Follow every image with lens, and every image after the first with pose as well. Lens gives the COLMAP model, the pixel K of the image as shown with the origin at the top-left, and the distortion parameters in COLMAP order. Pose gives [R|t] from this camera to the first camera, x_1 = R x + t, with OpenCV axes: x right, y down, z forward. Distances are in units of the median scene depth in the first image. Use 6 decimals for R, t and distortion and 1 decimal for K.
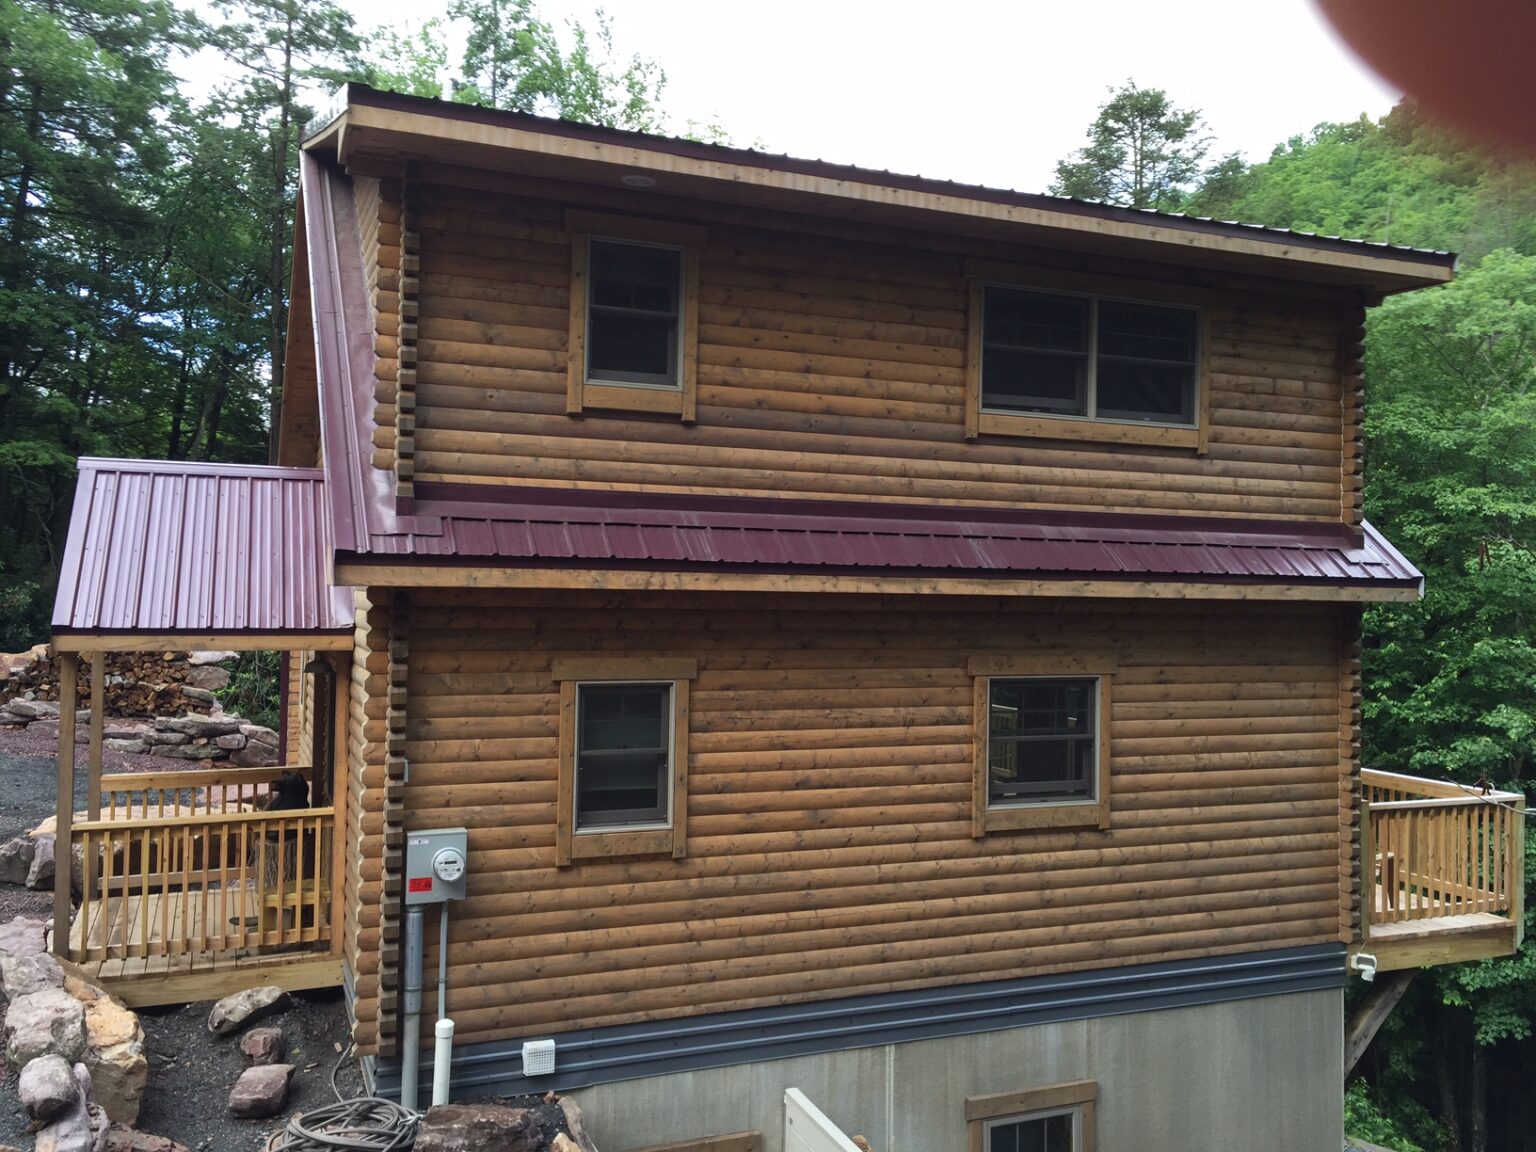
lens RADIAL K [[1332.1, 0, 768.0], [0, 1332.1, 576.0], [0, 0, 1]] dist [0.064802, -0.004486]
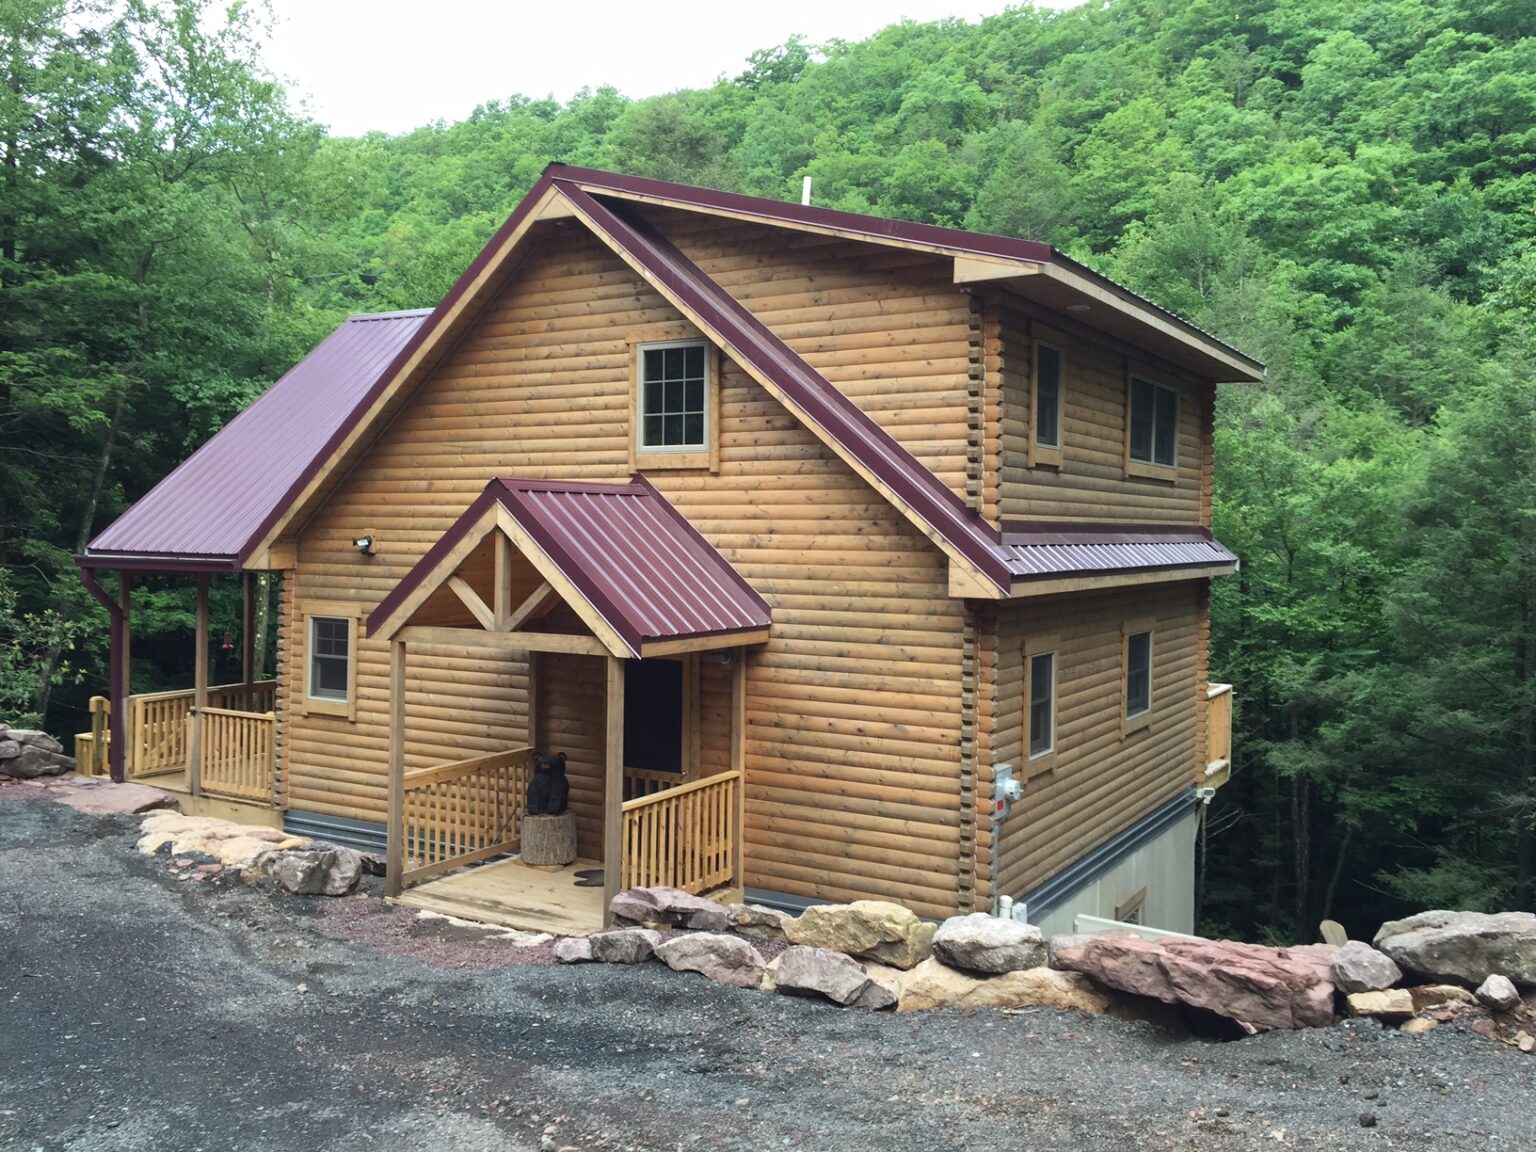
lens RADIAL K [[1332.1, 0, 768.0], [0, 1332.1, 576.0], [0, 0, 1]] dist [0.064802, -0.004486]
pose [[0.815735, -0.029774, 0.577659, -0.971263], [0.002156, 0.998824, 0.048438, -0.061346], [-0.578422, -0.038267, 0.814839, -0.003336]]
